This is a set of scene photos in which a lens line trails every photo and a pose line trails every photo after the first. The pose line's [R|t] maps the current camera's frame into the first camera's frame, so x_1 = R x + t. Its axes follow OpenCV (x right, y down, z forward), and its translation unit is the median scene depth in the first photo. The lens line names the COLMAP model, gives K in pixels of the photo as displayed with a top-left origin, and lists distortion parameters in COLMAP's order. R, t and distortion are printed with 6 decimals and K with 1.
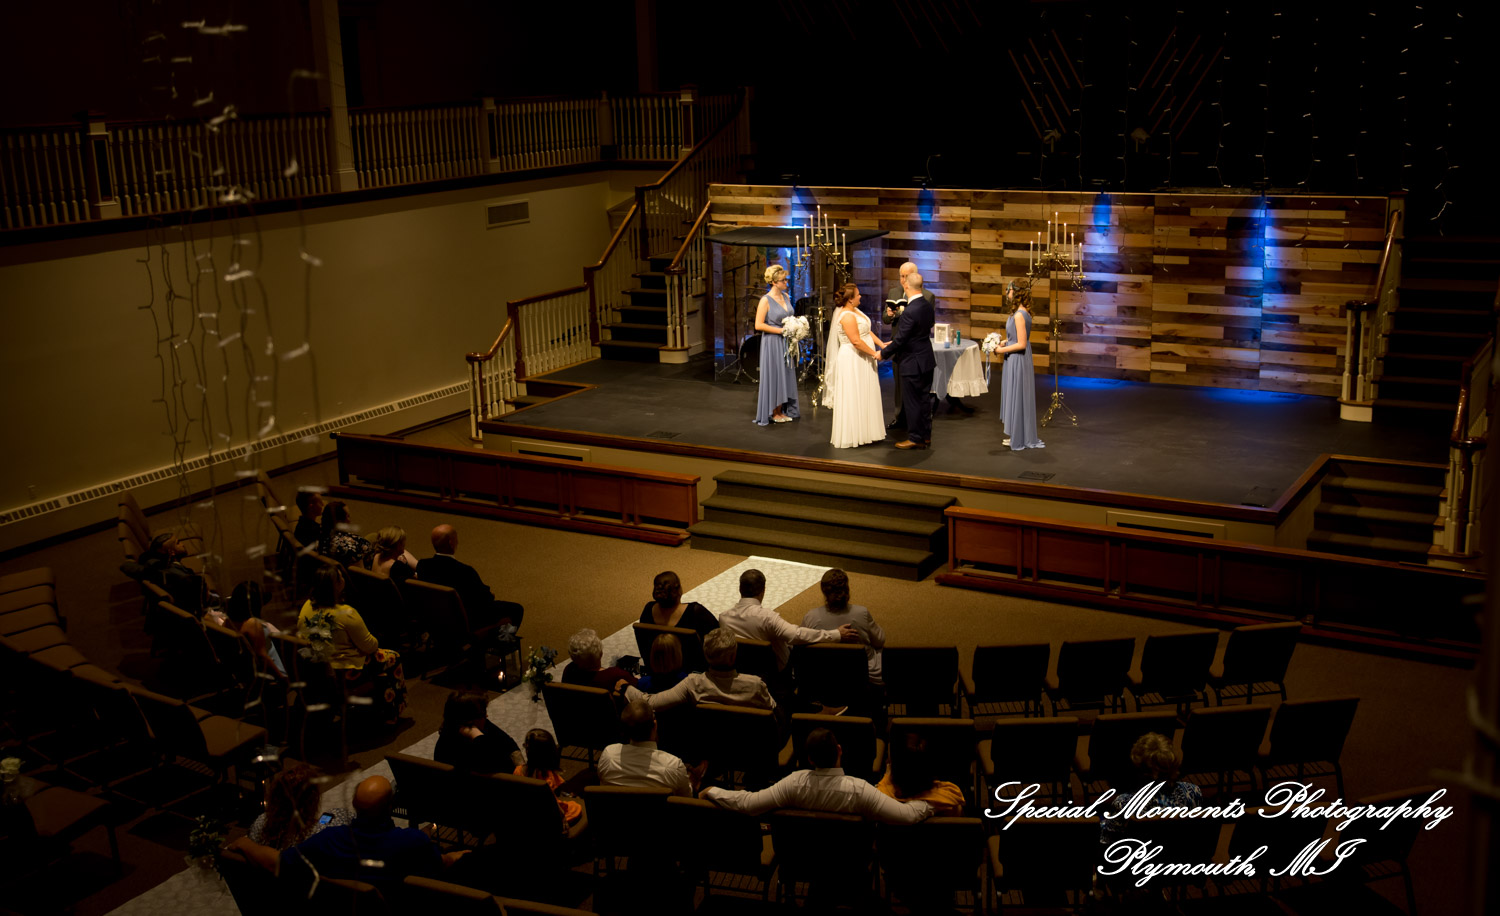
lens RADIAL K [[1669.9, 0, 741.3], [0, 1669.9, 442.5], [0, 0, 1]] dist [0.076391, 0.000000]
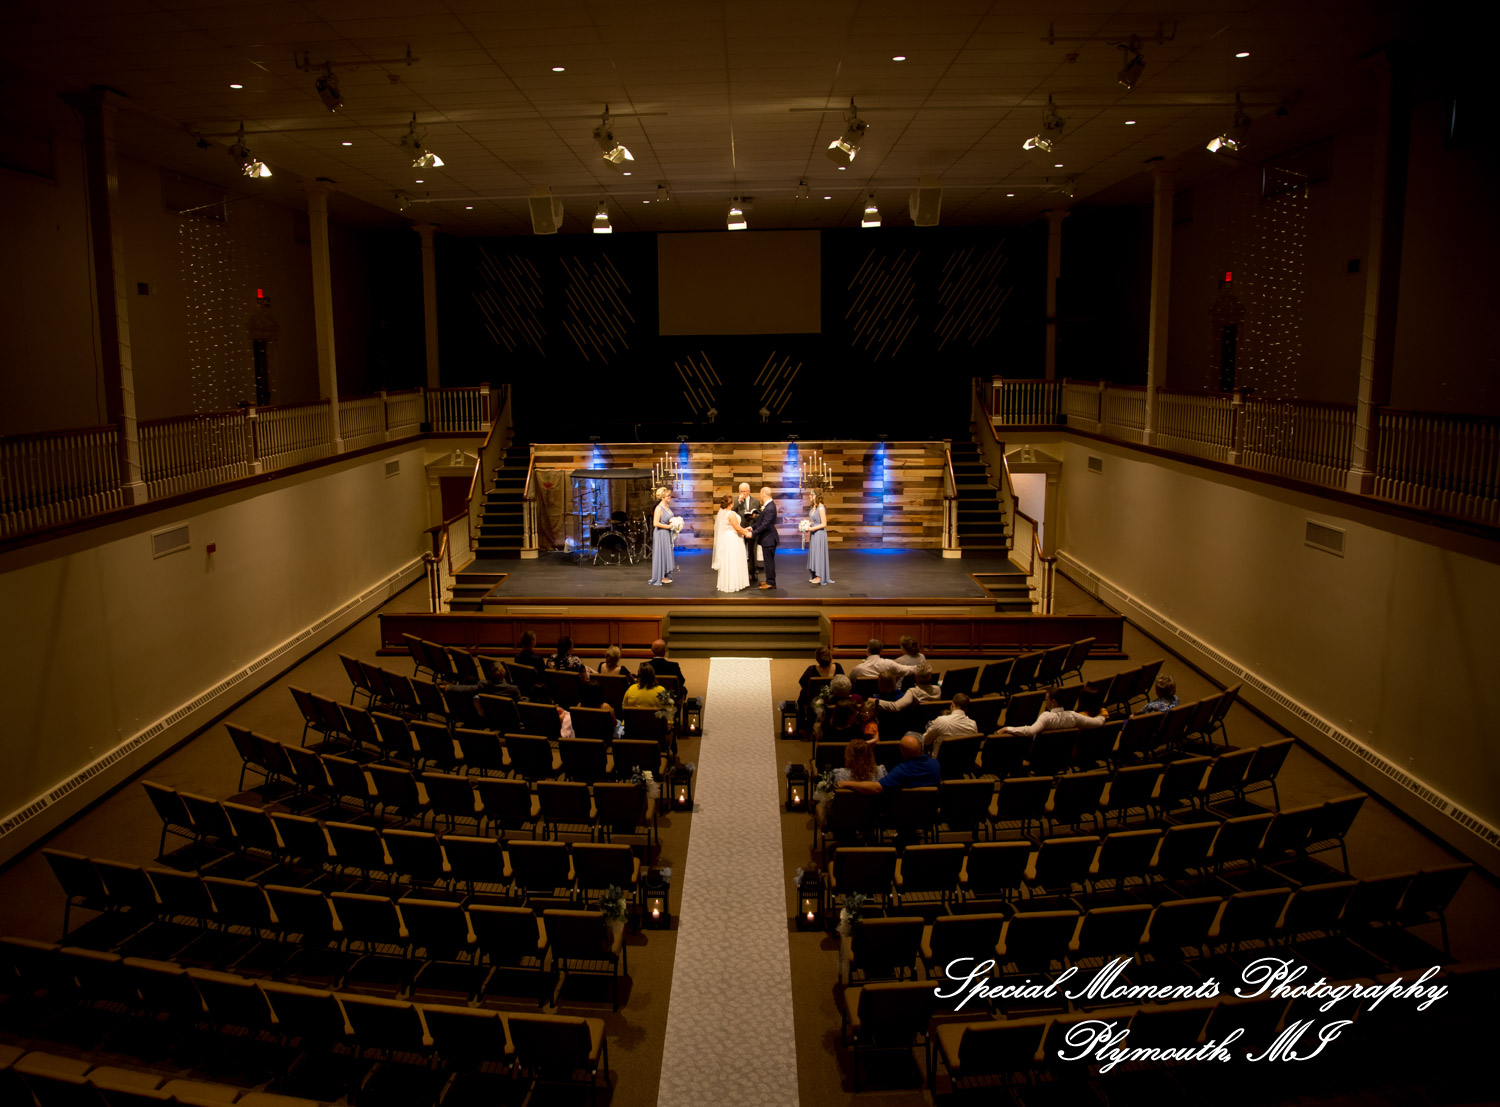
lens RADIAL K [[1168.2, 0, 682.6], [0, 1168.2, 543.2], [0, 0, 1]] dist [-0.076377, 0.012931]
pose [[0.894047, -0.058614, 0.444122, -0.447863], [0.093546, 0.993974, -0.057132, 0.015349], [-0.438097, 0.092625, 0.894143, -0.034036]]
